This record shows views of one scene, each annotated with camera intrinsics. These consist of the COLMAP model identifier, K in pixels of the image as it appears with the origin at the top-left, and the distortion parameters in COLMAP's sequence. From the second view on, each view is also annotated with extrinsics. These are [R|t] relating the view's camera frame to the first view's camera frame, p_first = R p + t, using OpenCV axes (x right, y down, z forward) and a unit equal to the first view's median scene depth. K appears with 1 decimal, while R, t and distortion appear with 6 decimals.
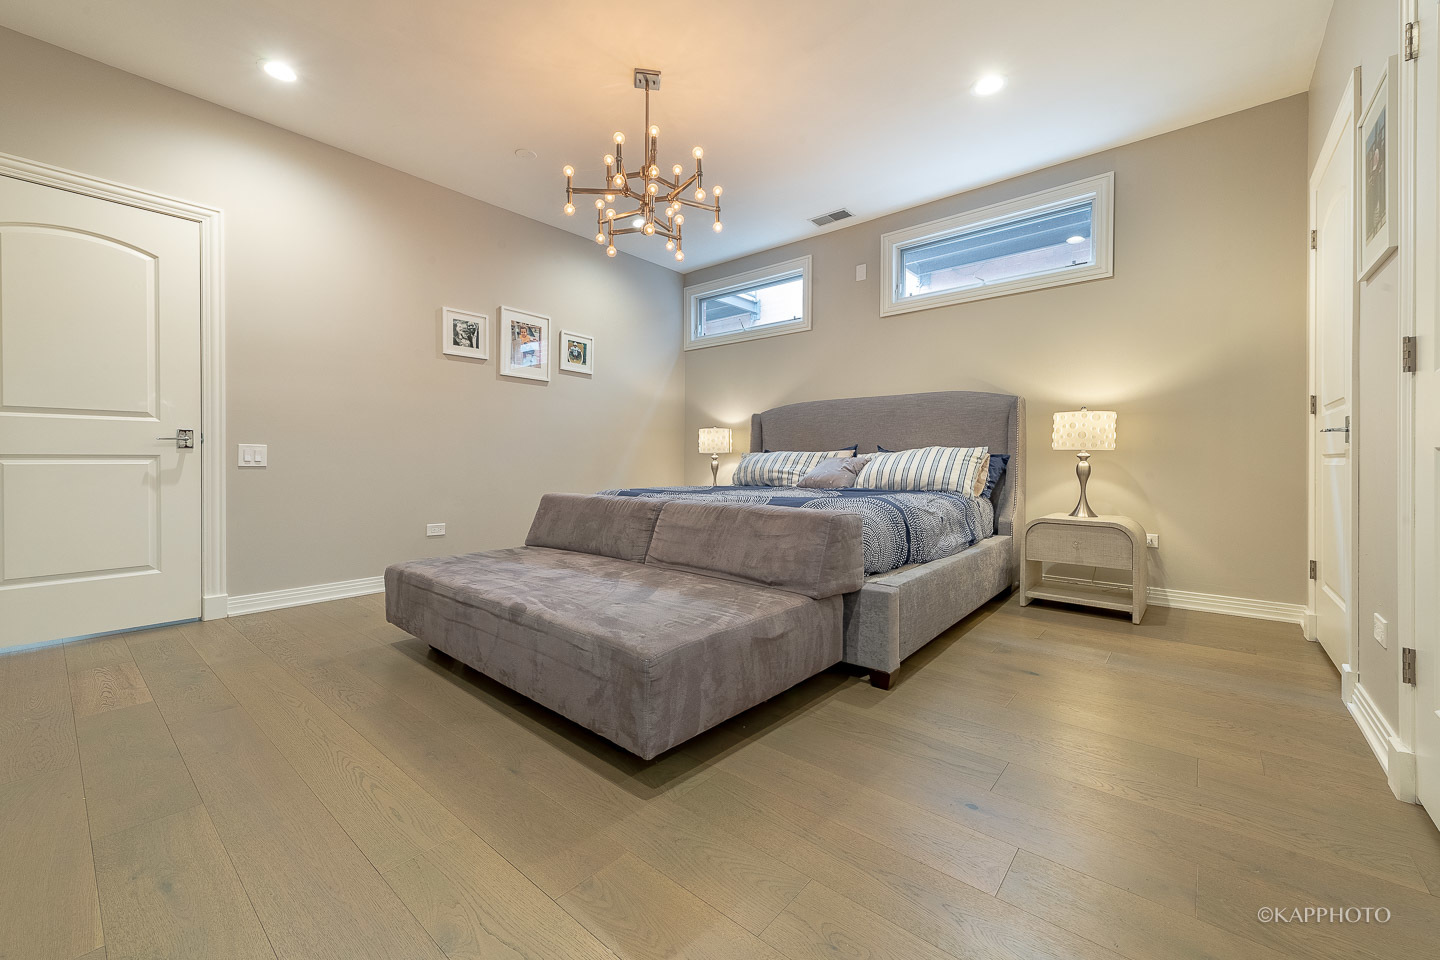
lens RADIAL K [[567.5, 0, 717.7], [0, 567.5, 459.0], [0, 0, 1]] dist [0.010652, -0.000970]
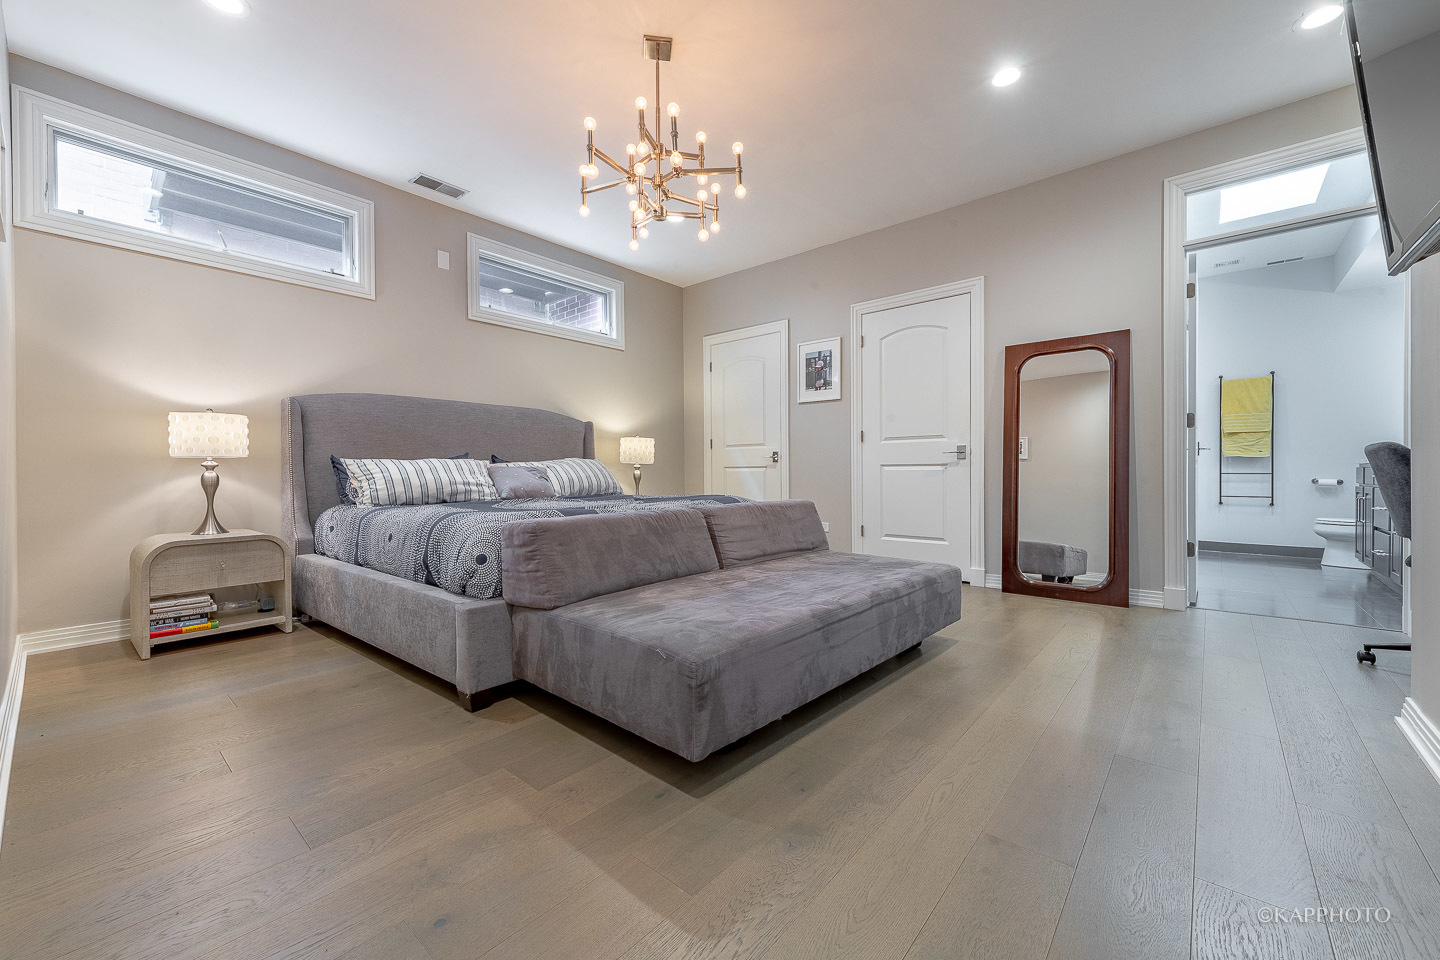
lens RADIAL K [[567.5, 0, 722.1], [0, 567.5, 470.2], [0, 0, 1]] dist [0.010652, -0.000970]
pose [[-0.001561, -0.000230, 0.999999, -0.794666], [-0.002780, 0.999996, 0.000226, 0.002016], [-0.999995, -0.002779, -0.001561, 0.689762]]
